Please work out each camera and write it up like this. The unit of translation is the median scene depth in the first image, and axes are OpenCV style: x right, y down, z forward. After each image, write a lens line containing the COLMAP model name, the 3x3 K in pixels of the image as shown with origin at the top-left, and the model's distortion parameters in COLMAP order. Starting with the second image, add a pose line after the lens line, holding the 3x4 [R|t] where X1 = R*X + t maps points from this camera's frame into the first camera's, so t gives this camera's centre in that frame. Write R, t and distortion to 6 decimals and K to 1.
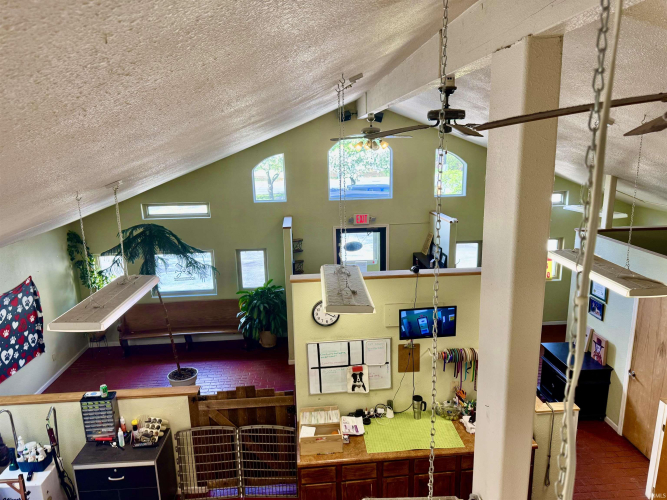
lens RADIAL K [[457.0, 0, 333.5], [0, 457.0, 250.0], [0, 0, 1]] dist [-0.005301, -0.001687]
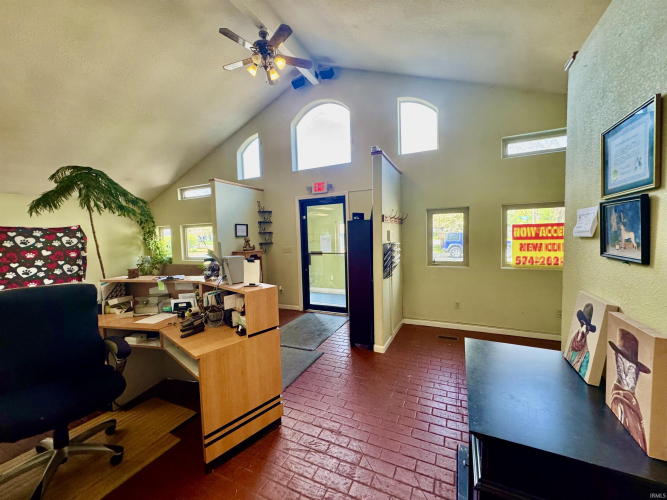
lens RADIAL K [[265.8, 0, 333.5], [0, 265.8, 250.0], [0, 0, 1]] dist [-0.002216, -0.000253]
pose [[0.873920, 0.030498, -0.485112, 0.635077], [-0.108599, 0.985052, -0.133711, 0.232856], [0.473783, 0.169535, 0.864169, 0.985340]]
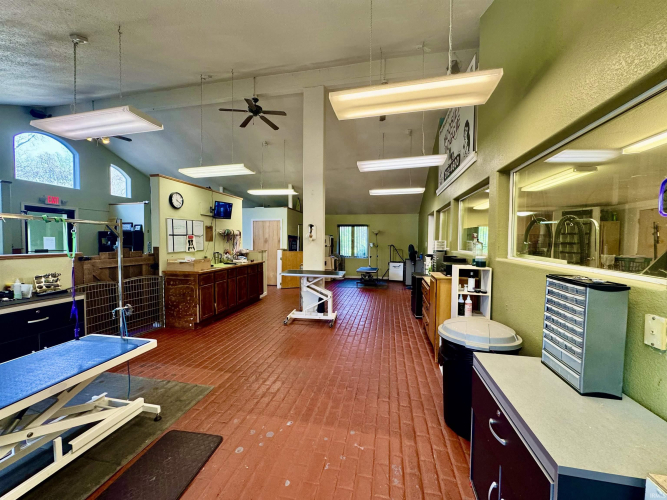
lens RADIAL K [[265.8, 0, 333.5], [0, 265.8, 250.0], [0, 0, 1]] dist [-0.002216, -0.000253]
pose [[0.263043, 0.003535, 0.964778, -0.770390], [0.204562, 0.977052, -0.059353, 0.468055], [-0.942848, 0.212970, 0.256284, 0.217905]]
